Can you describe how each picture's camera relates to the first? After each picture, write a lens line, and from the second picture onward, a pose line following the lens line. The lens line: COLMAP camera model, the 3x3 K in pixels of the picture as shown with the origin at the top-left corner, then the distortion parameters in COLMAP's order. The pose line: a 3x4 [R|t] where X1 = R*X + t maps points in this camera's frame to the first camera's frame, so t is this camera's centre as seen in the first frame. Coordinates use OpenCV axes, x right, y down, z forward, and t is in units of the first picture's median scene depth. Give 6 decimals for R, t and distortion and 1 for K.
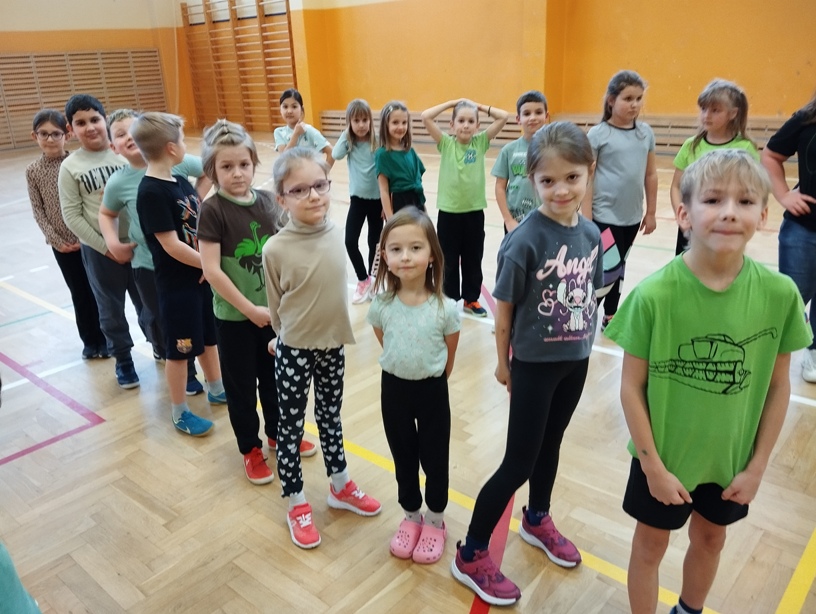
lens RADIAL K [[663.9, 0, 408.0], [0, 663.9, 307.0], [0, 0, 1]] dist [0.129863, -0.229165]
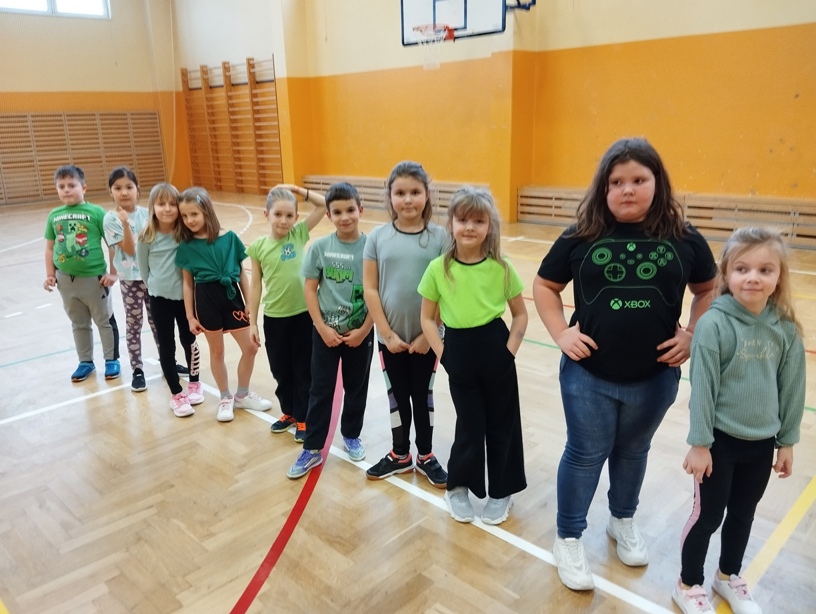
lens RADIAL K [[660.8, 0, 400.8], [0, 660.8, 308.1], [0, 0, 1]] dist [0.121929, -0.213823]
pose [[0.997798, 0.033439, -0.057280, 0.072938], [-0.037868, 0.996230, -0.078056, -0.022445], [0.054454, 0.080053, 0.995302, 0.036536]]
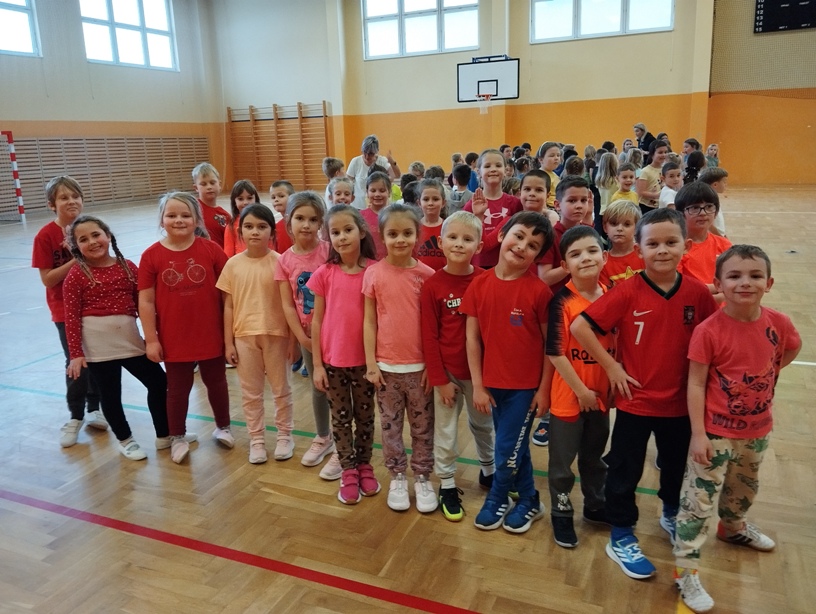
lens RADIAL K [[663.9, 0, 408.0], [0, 663.9, 307.0], [0, 0, 1]] dist [0.129863, -0.229165]
pose [[0.949240, -0.064660, 0.307835, -0.482652], [0.103506, 0.988351, -0.111571, 0.205252], [-0.297035, 0.137770, 0.944875, -0.490605]]
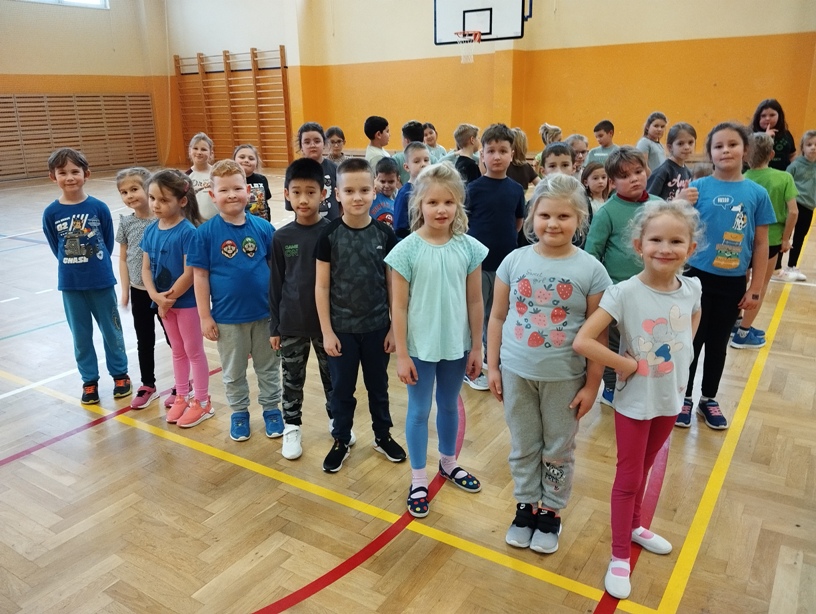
lens RADIAL K [[660.8, 0, 400.8], [0, 660.8, 308.1], [0, 0, 1]] dist [0.121929, -0.213823]
pose [[0.990160, -0.018216, 0.138752, -0.133866], [0.027213, 0.997628, -0.063222, 0.062664], [-0.137271, 0.066375, 0.988307, -0.155828]]
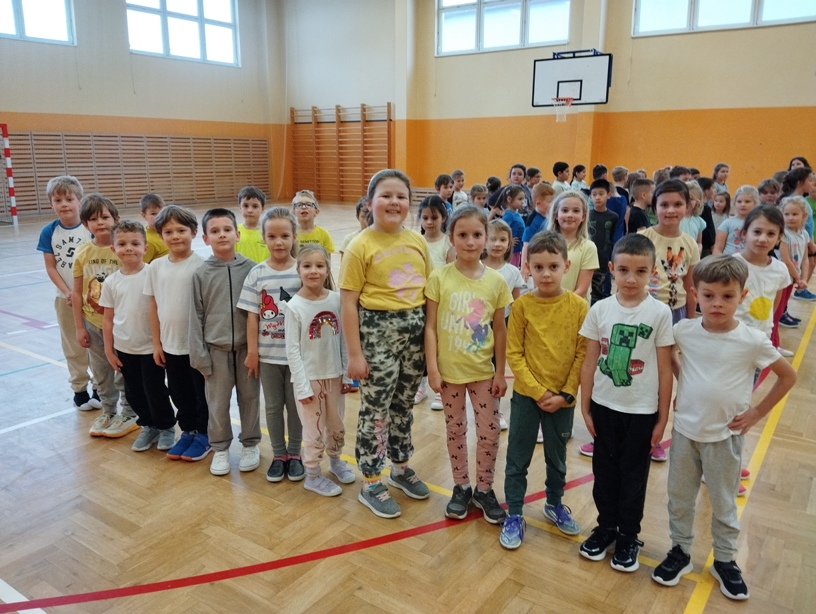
lens RADIAL K [[663.9, 0, 408.0], [0, 663.9, 307.0], [0, 0, 1]] dist [0.129863, -0.229165]
pose [[0.991234, 0.018001, 0.130886, -0.295912], [-0.000738, 0.991413, -0.130765, 0.133539], [-0.132116, 0.129522, 0.982736, -0.328398]]
